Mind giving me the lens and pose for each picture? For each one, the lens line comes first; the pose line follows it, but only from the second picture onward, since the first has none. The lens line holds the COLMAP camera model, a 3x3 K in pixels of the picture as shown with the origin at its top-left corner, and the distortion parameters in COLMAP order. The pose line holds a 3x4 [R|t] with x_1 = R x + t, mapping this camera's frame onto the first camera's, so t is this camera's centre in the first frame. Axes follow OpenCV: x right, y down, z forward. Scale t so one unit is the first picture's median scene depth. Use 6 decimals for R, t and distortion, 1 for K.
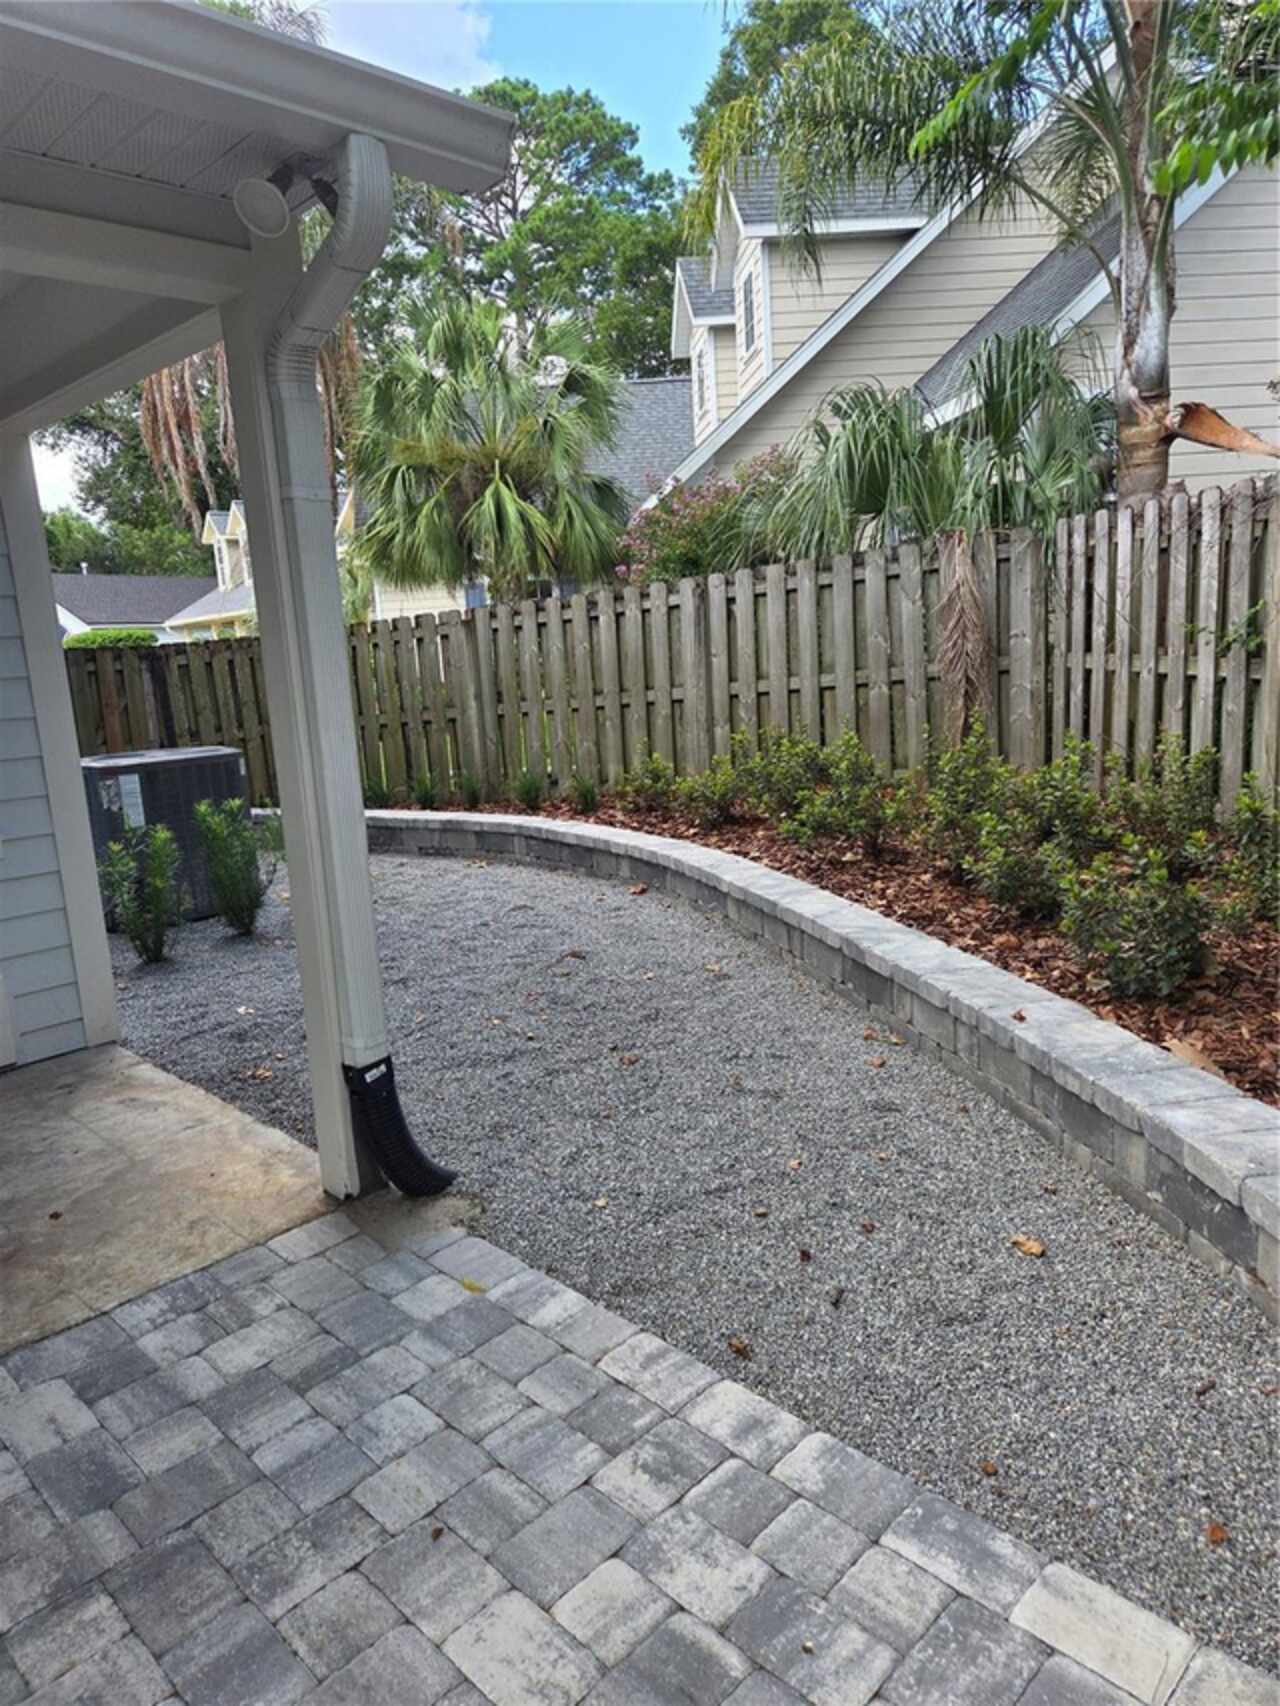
lens RADIAL K [[1141.7, 0, 629.4], [0, 1141.7, 843.6], [0, 0, 1]] dist [0.092394, -0.094586]
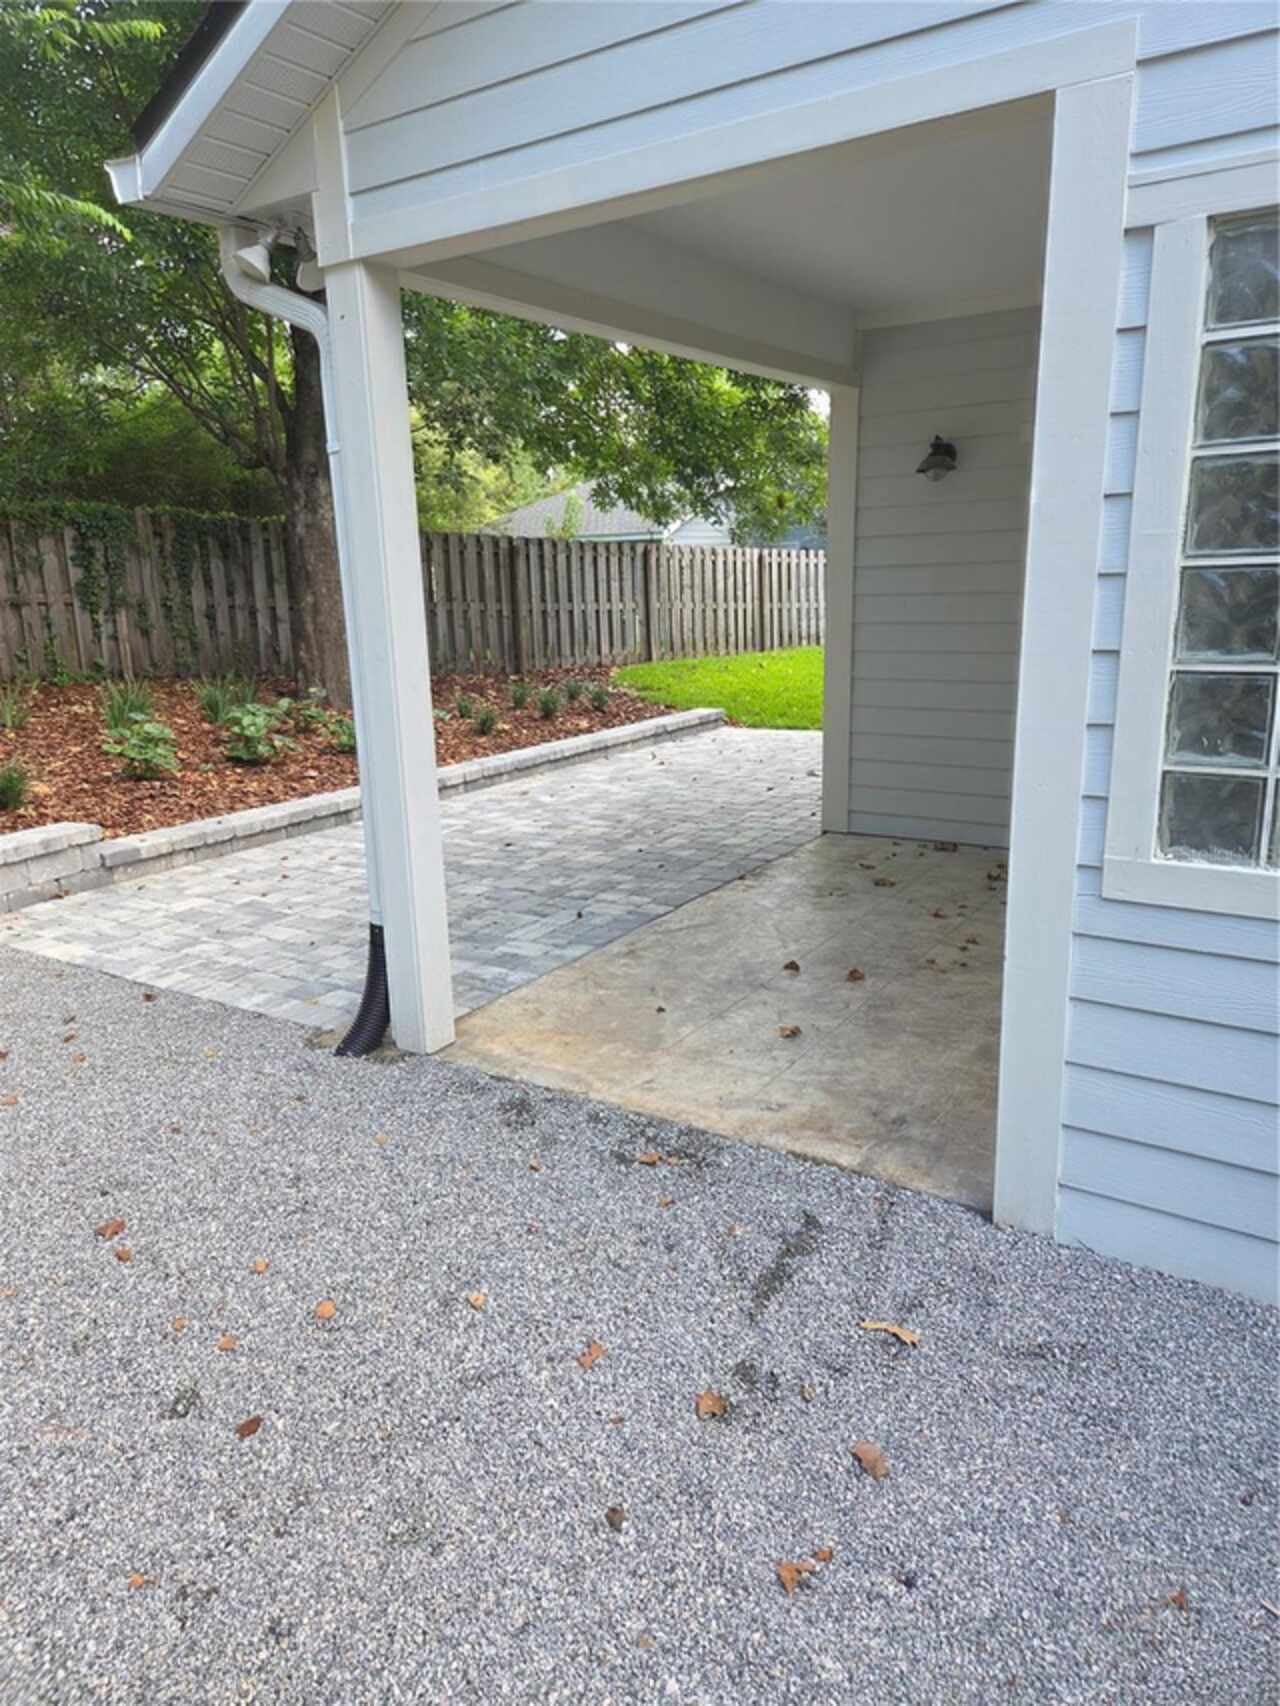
lens RADIAL K [[1141.7, 0, 629.4], [0, 1141.7, 843.6], [0, 0, 1]] dist [0.092394, -0.094586]
pose [[-0.976181, 0.138435, -0.167054, -0.386136], [0.058696, 0.909778, 0.410925, -0.501911], [0.208868, 0.391332, -0.896233, 2.848685]]
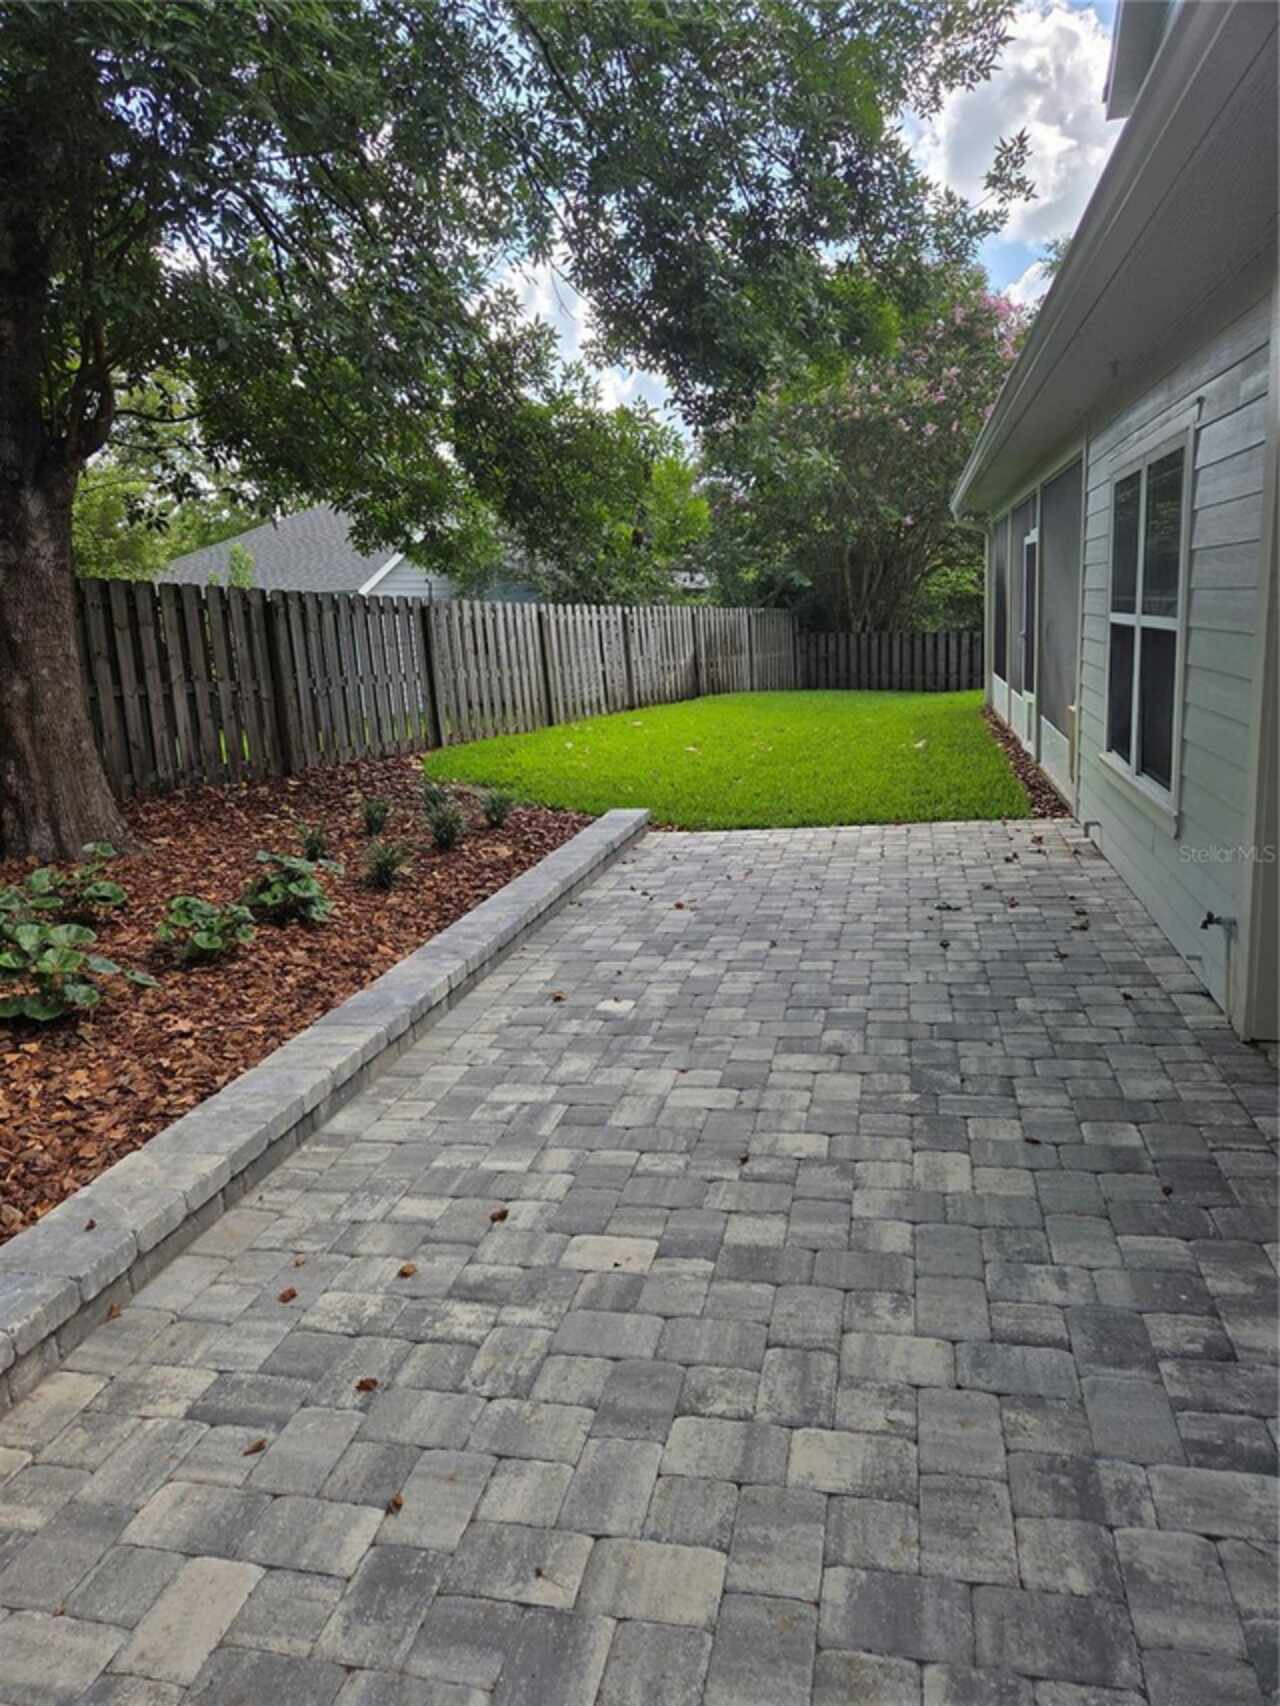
lens RADIAL K [[1141.7, 0, 629.4], [0, 1141.7, 843.6], [0, 0, 1]] dist [0.092394, -0.094586]
pose [[-0.846072, 0.216727, -0.487024, 0.165230], [0.021792, 0.926921, 0.374624, -0.236464], [0.532623, 0.306345, -0.788964, 1.137780]]
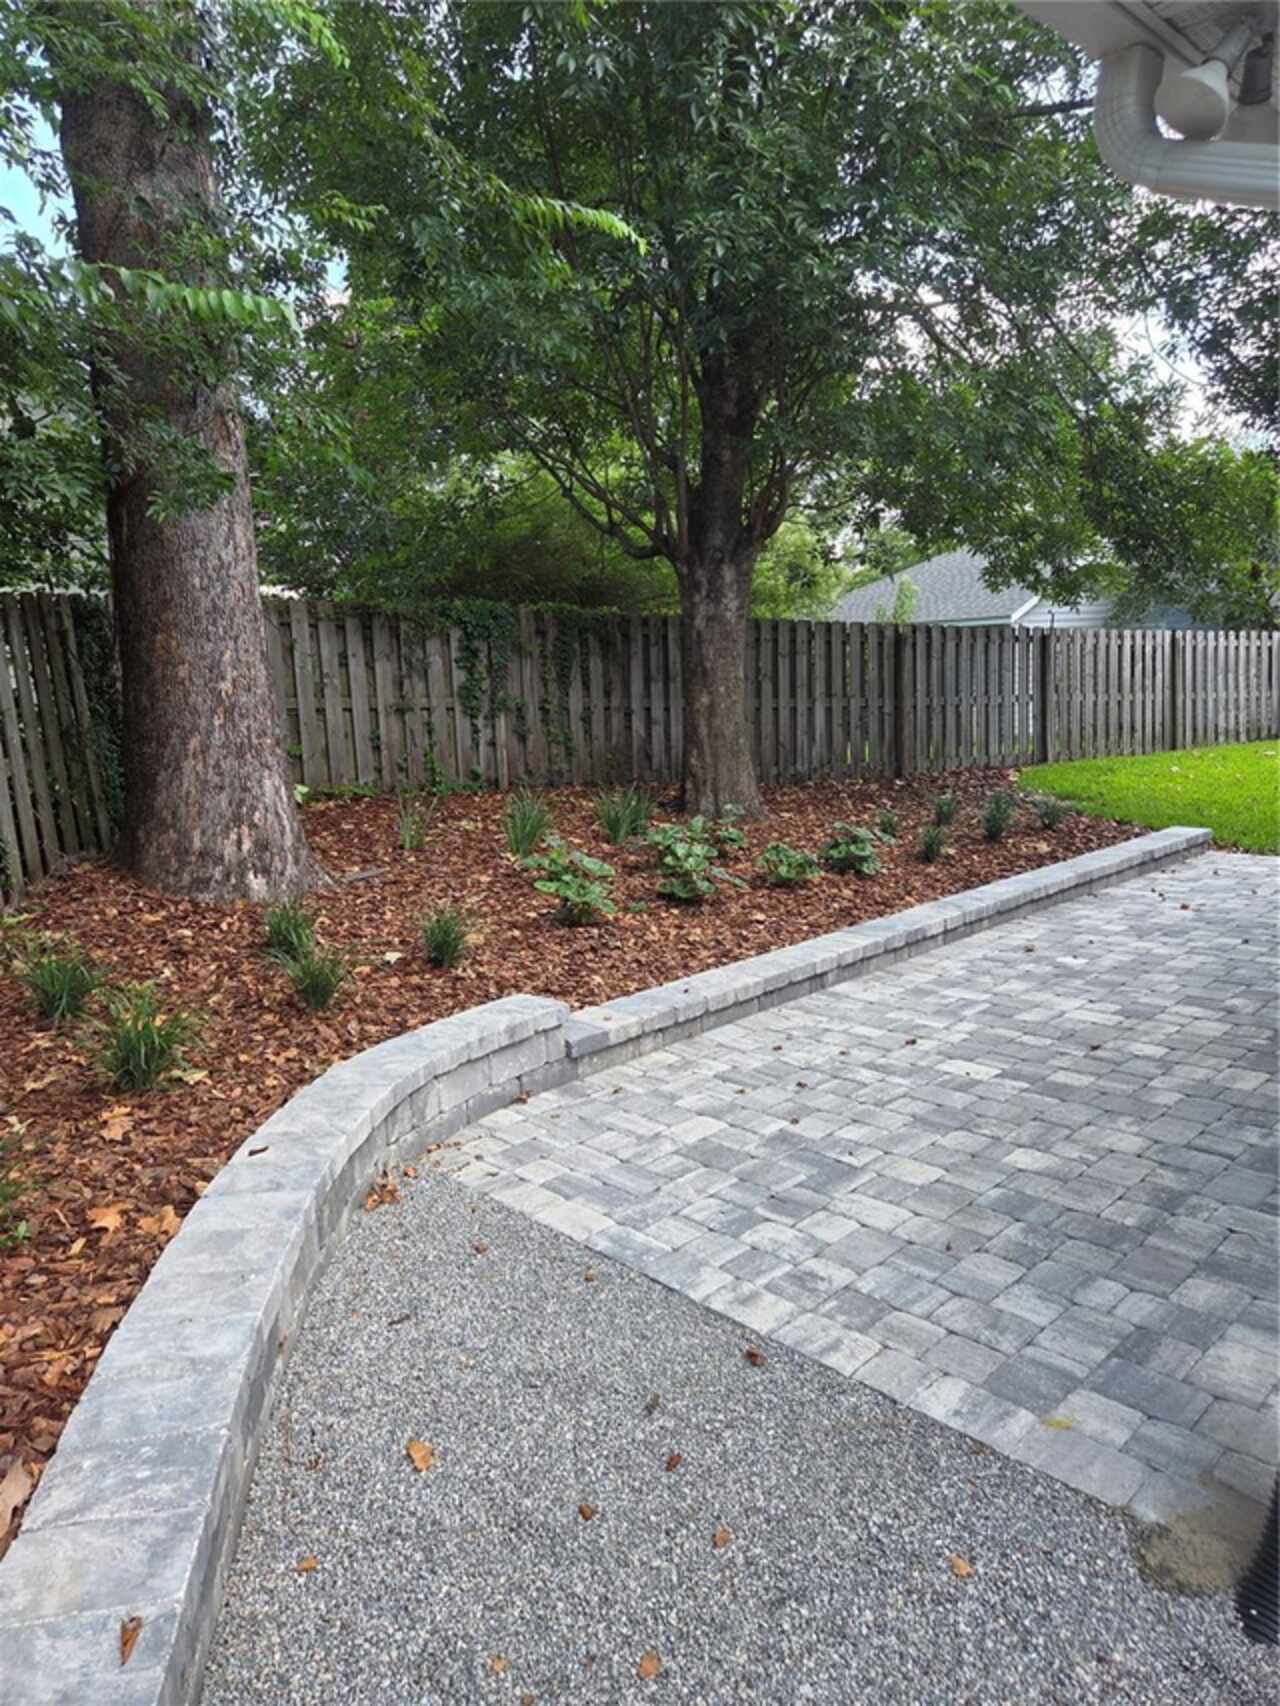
lens RADIAL K [[1141.7, 0, 629.4], [0, 1141.7, 843.6], [0, 0, 1]] dist [0.092394, -0.094586]
pose [[-0.993623, 0.105793, 0.038997, 0.127016], [0.112722, 0.940030, 0.321927, -0.418575], [-0.002601, 0.324270, -0.945961, 2.017766]]
